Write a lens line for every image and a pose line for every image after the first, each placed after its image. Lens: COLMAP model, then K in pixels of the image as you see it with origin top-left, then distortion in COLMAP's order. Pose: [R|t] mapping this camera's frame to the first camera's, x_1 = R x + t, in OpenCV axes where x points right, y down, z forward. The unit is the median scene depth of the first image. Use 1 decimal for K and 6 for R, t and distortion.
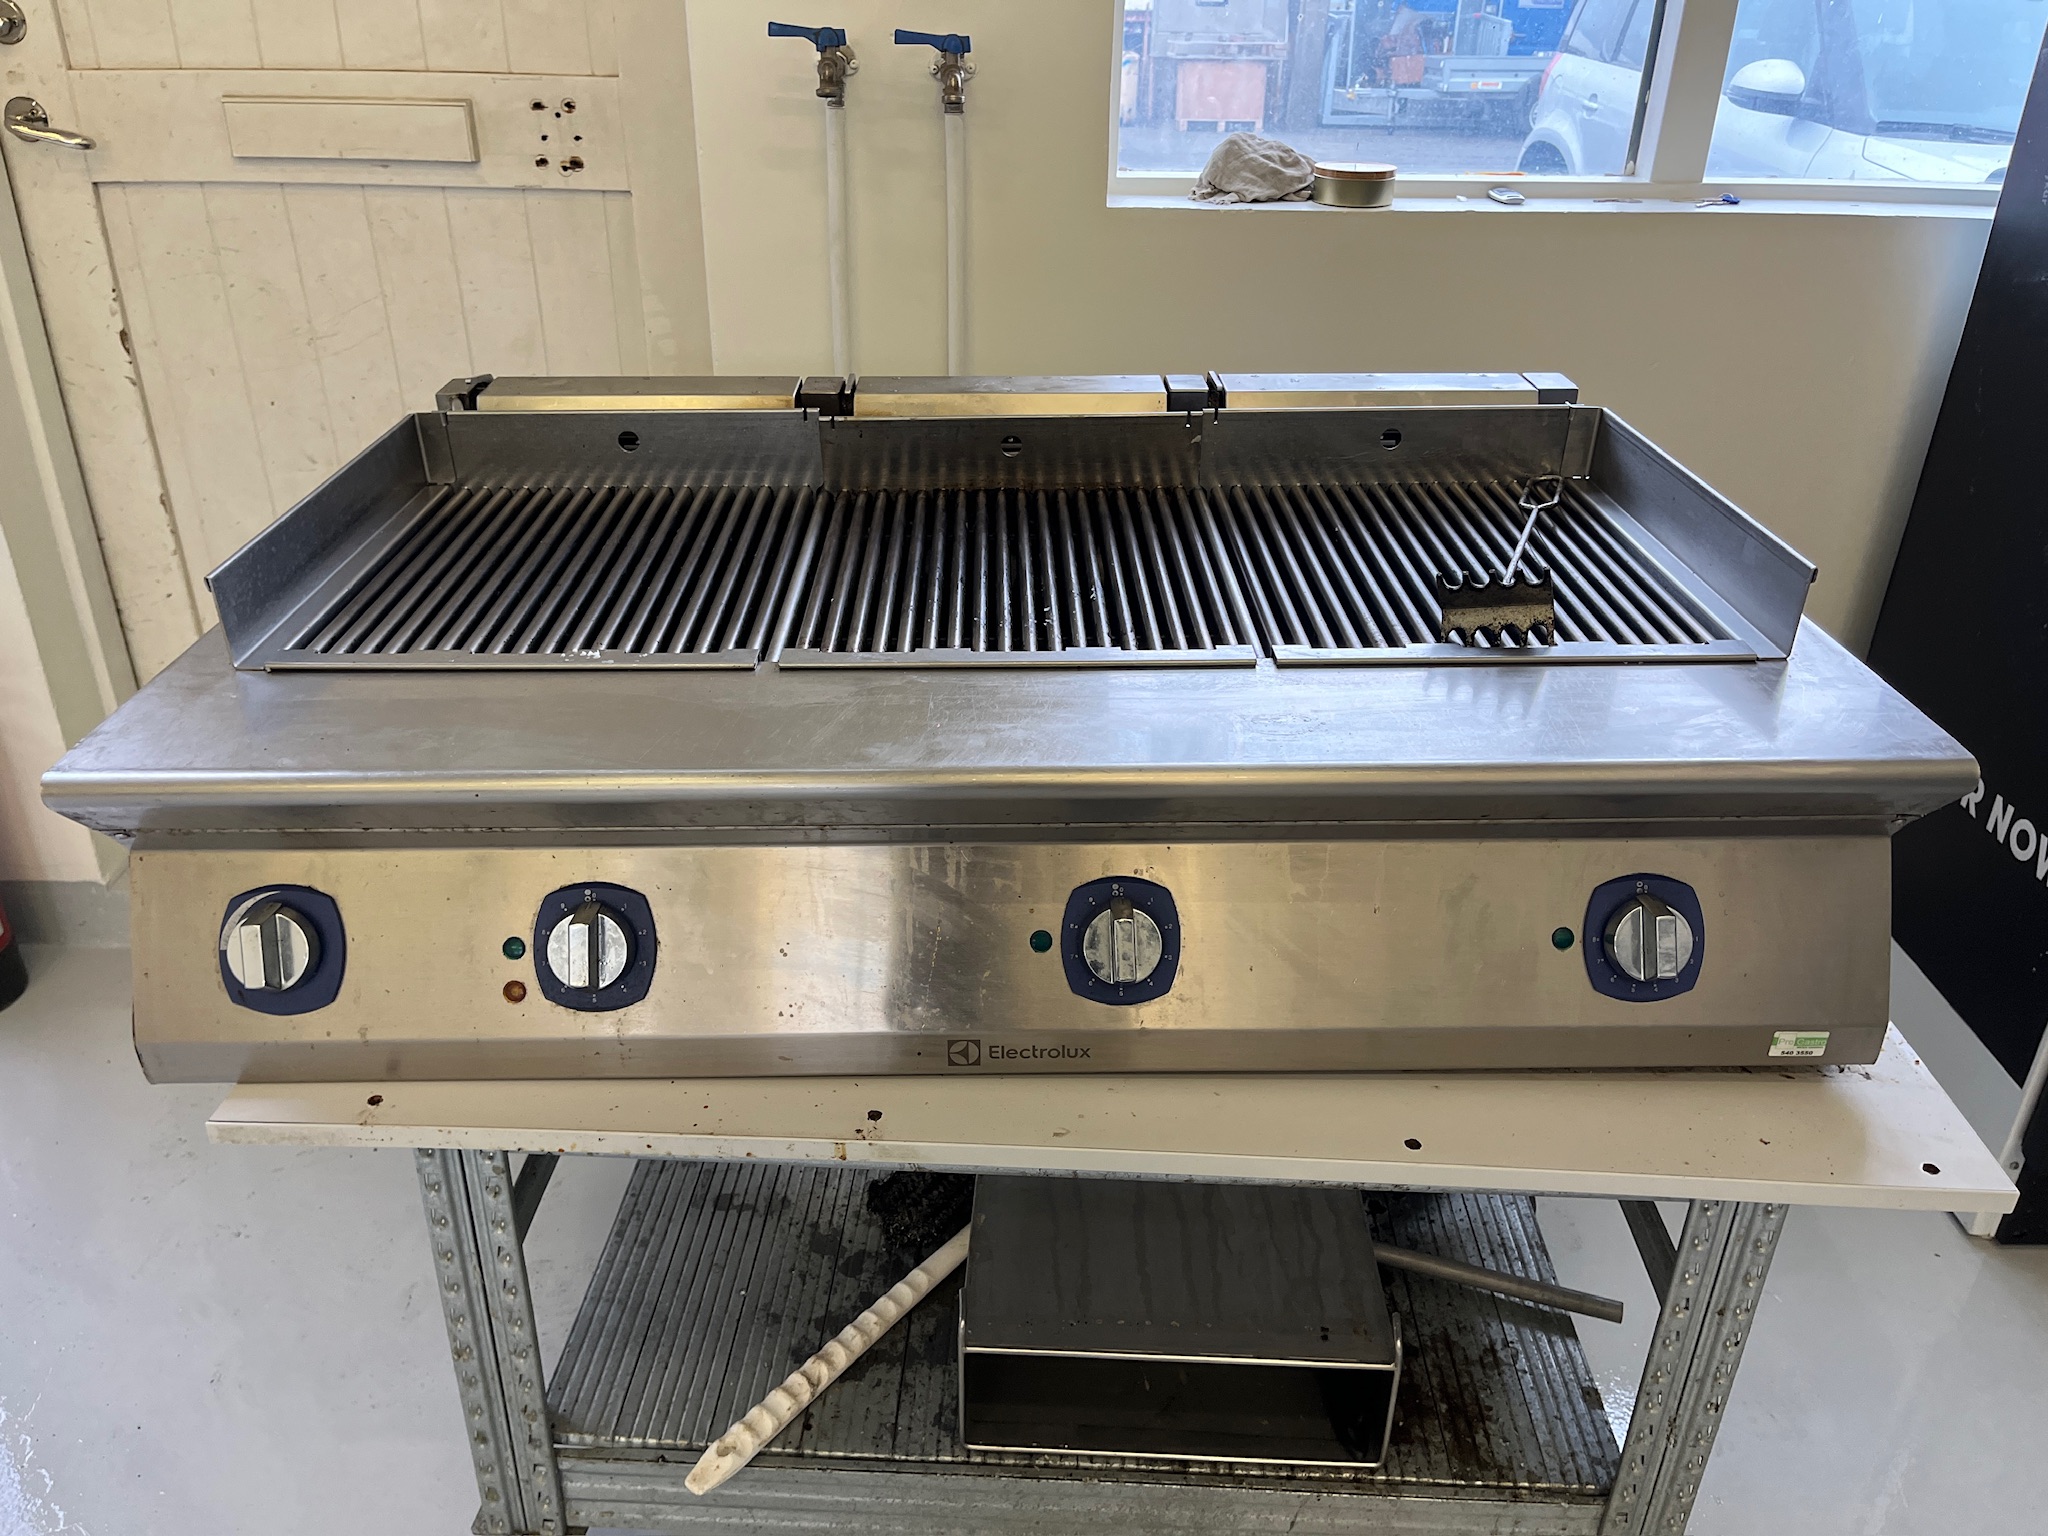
lens RADIAL K [[1561.0, 0, 1024.0], [0, 1561.0, 768.0], [0, 0, 1]] dist [0.073894, -0.098587]
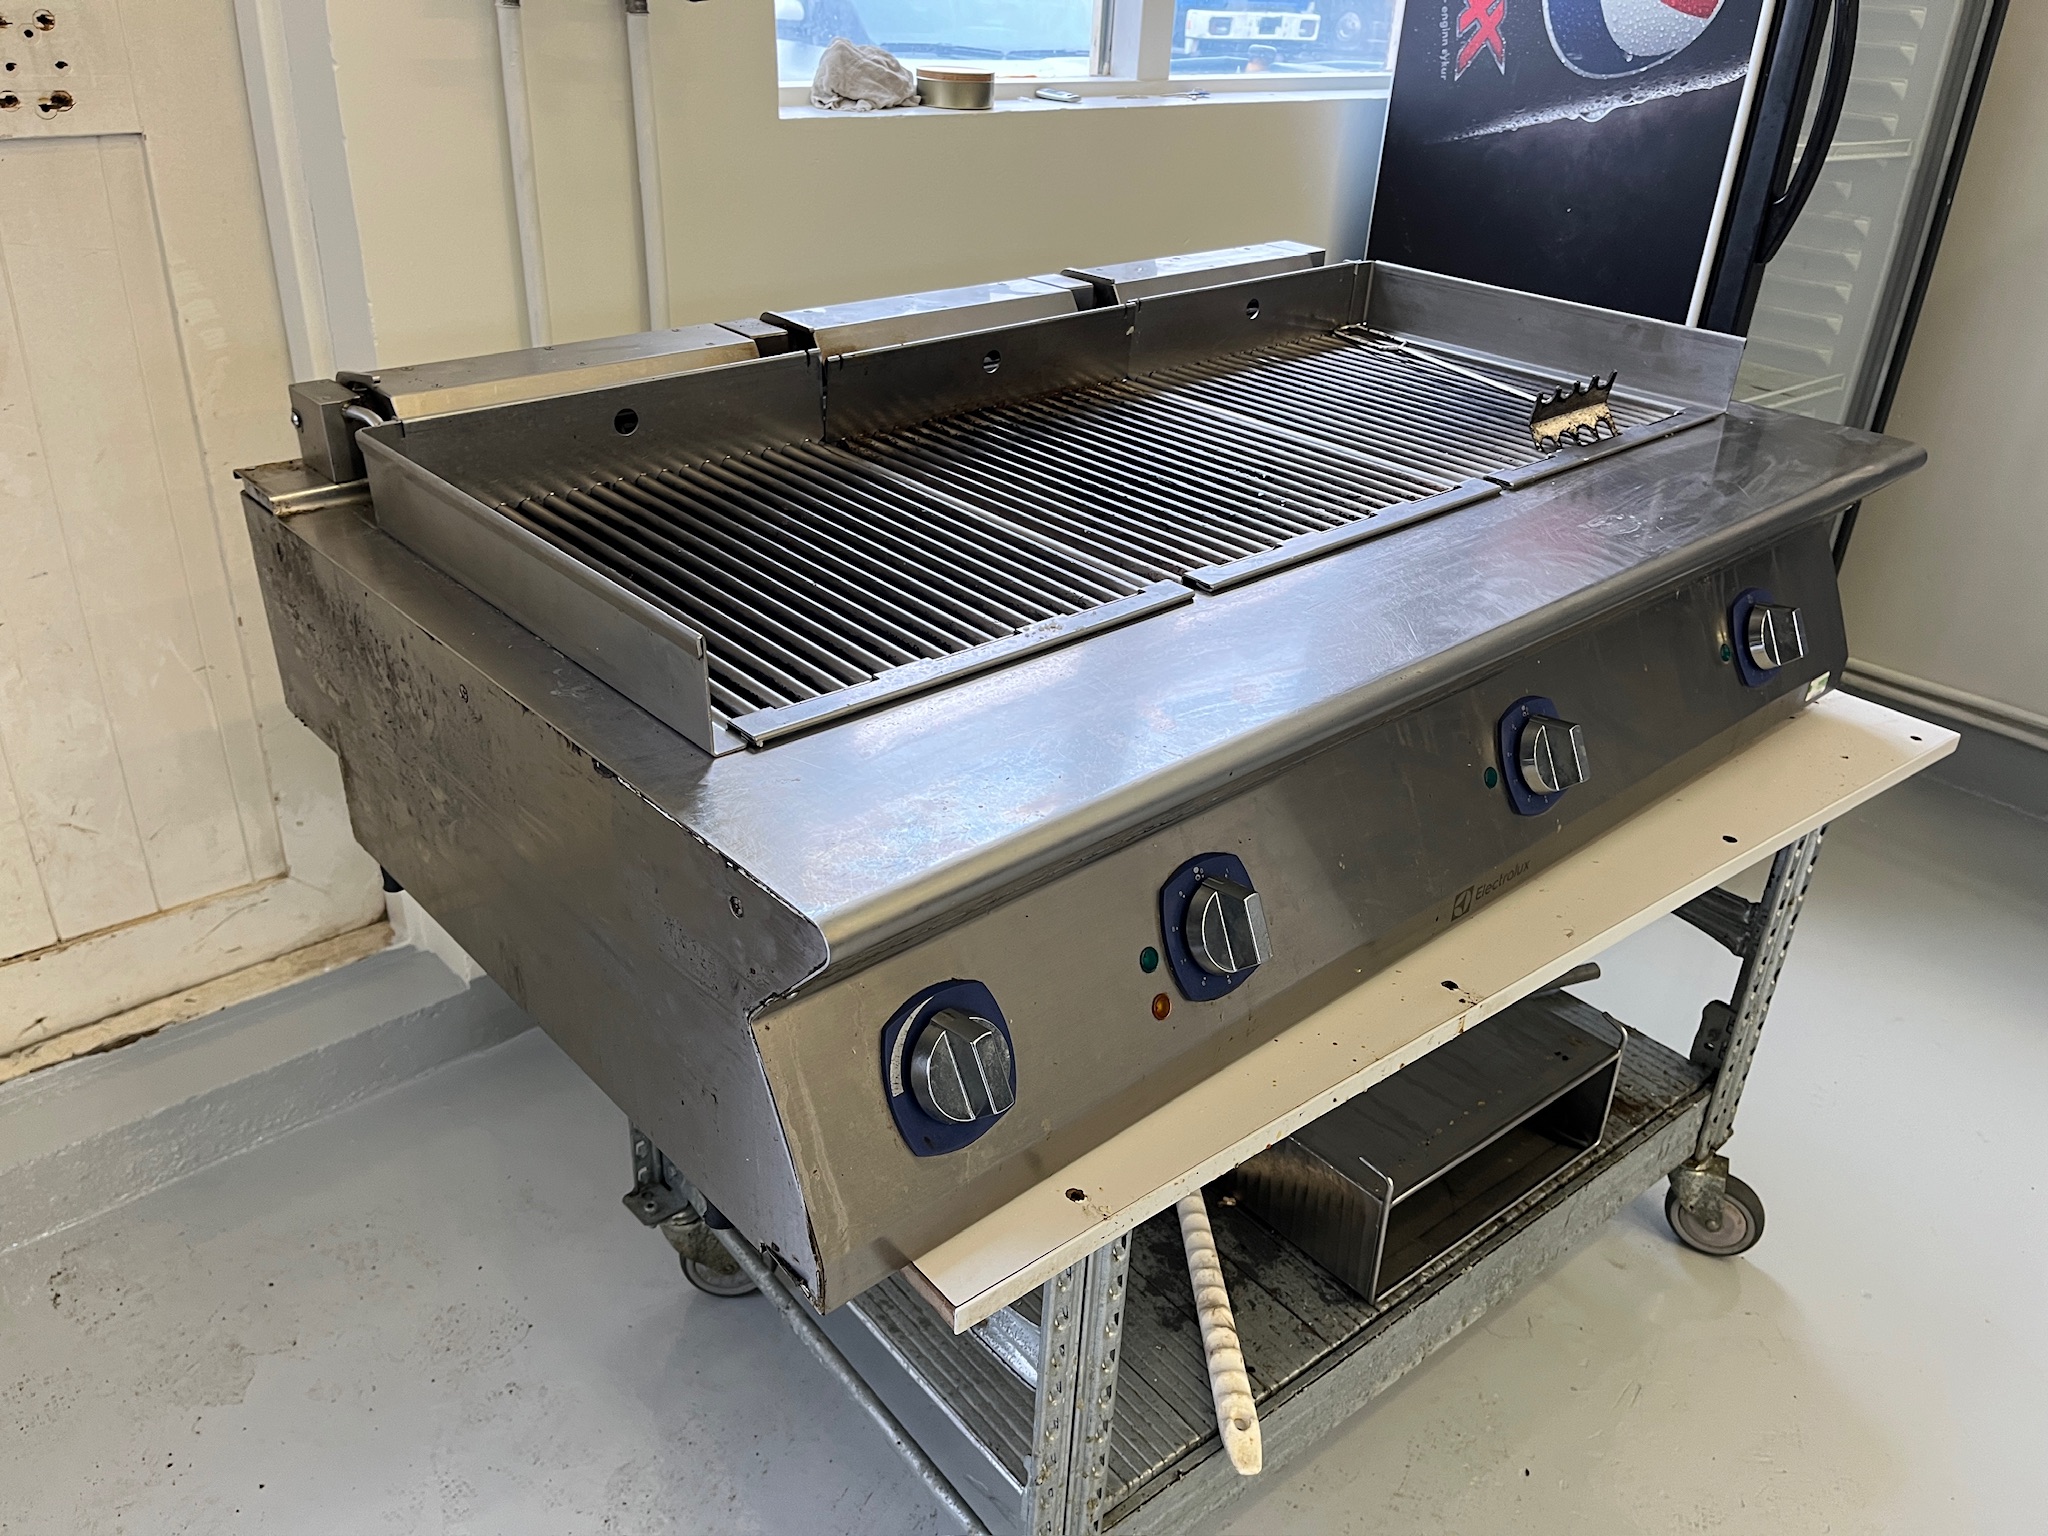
lens RADIAL K [[1561.0, 0, 1024.0], [0, 1561.0, 768.0], [0, 0, 1]] dist [0.073894, -0.098587]
pose [[0.750175, -0.290835, 0.593846, -0.489288], [0.273111, 0.954177, 0.122299, -0.064149], [-0.602203, 0.070440, 0.795230, 0.196263]]
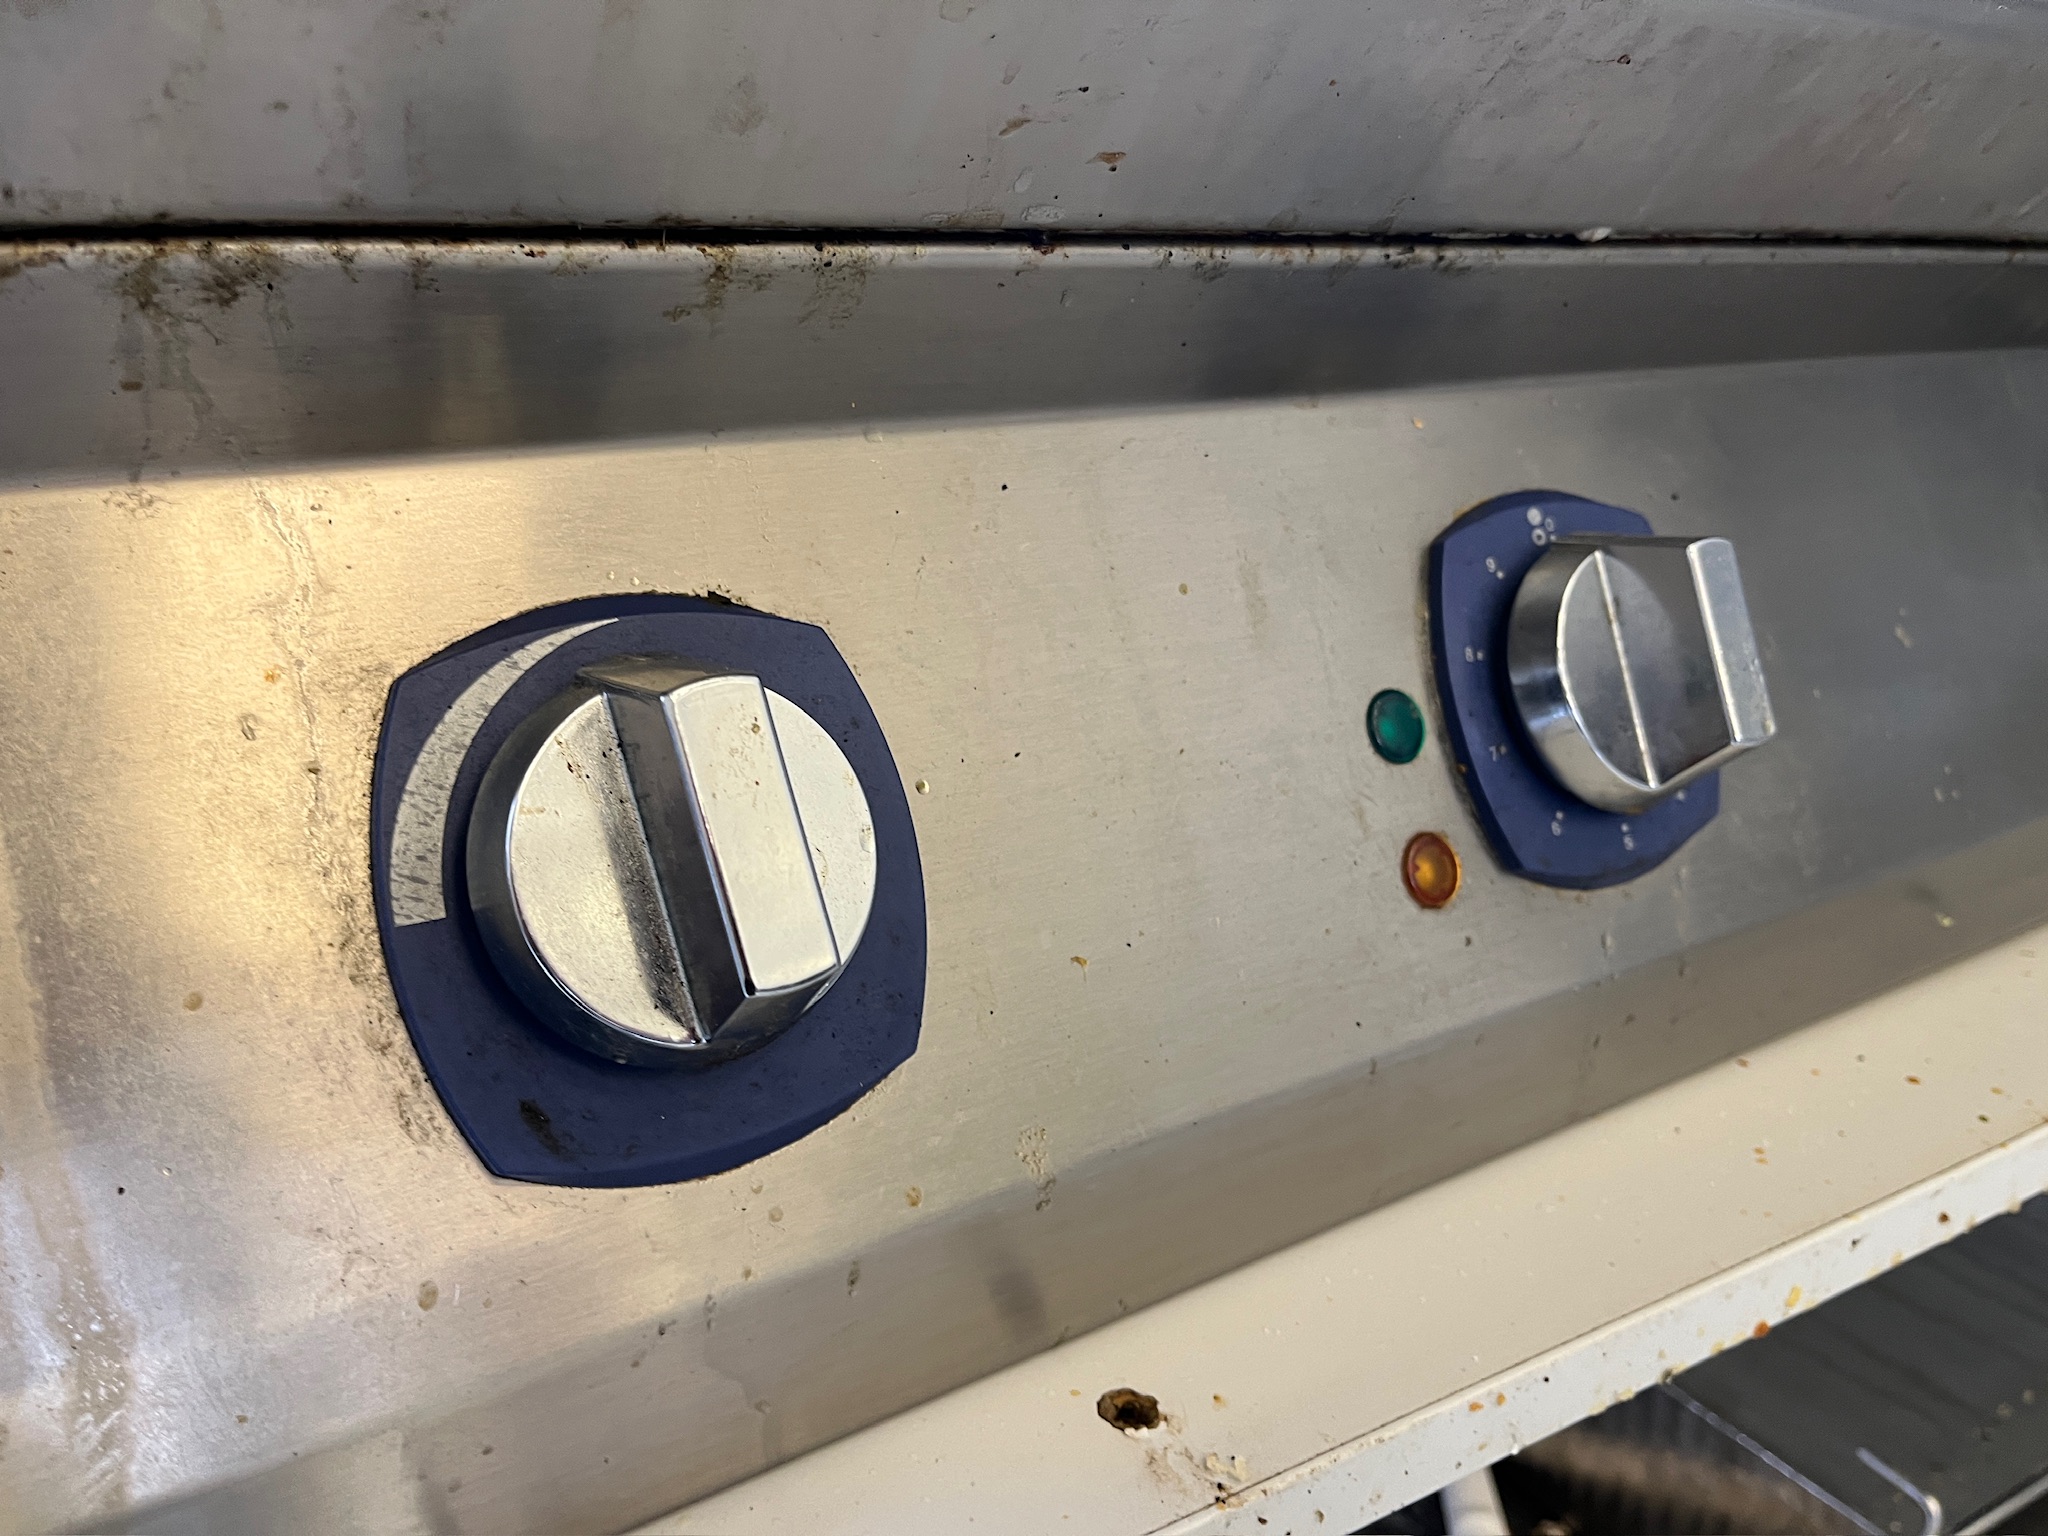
lens RADIAL K [[1638.5, 0, 1024.0], [0, 1638.5, 768.0], [0, 0, 1]] dist [0.078914, -0.149218]
pose [[0.841203, -0.172969, 0.512307, -0.309261], [0.243425, 0.967156, -0.073164, 0.072650], [-0.482826, 0.186254, 0.855680, 0.437955]]
